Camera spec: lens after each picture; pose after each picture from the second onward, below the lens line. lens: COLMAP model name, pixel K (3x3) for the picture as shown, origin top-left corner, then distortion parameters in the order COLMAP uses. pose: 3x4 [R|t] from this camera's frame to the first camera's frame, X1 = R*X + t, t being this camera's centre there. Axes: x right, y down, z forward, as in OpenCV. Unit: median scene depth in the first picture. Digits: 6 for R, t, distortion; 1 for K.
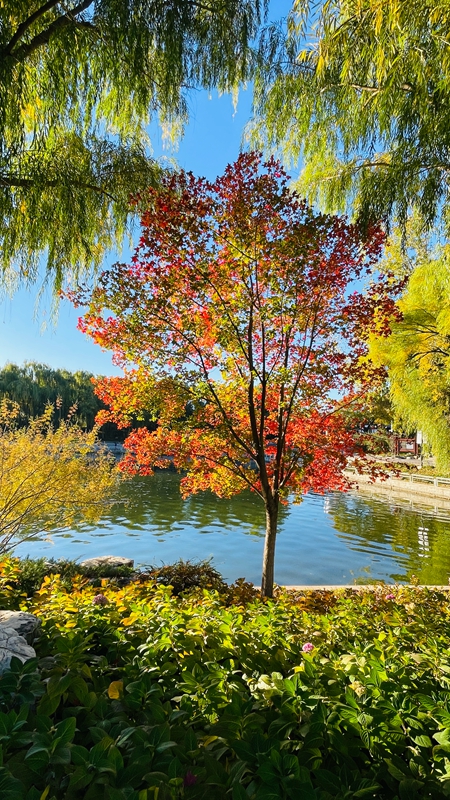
lens RADIAL K [[394.2, 0, 225.0], [0, 394.2, 400.1], [0, 0, 1]] dist [-0.000981, -0.000062]
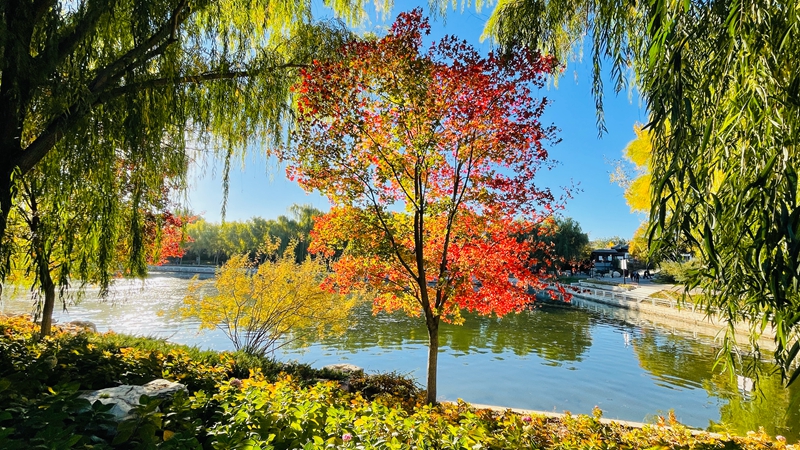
lens RADIAL K [[358.3, 0, 399.9], [0, 358.3, 225.0], [0, 0, 1]] dist [-0.001685, -0.000105]
pose [[0.945879, -0.041477, -0.321857, 0.350763], [0.032555, 0.998923, -0.033055, 0.023620], [0.322882, 0.020788, 0.946211, 0.024020]]
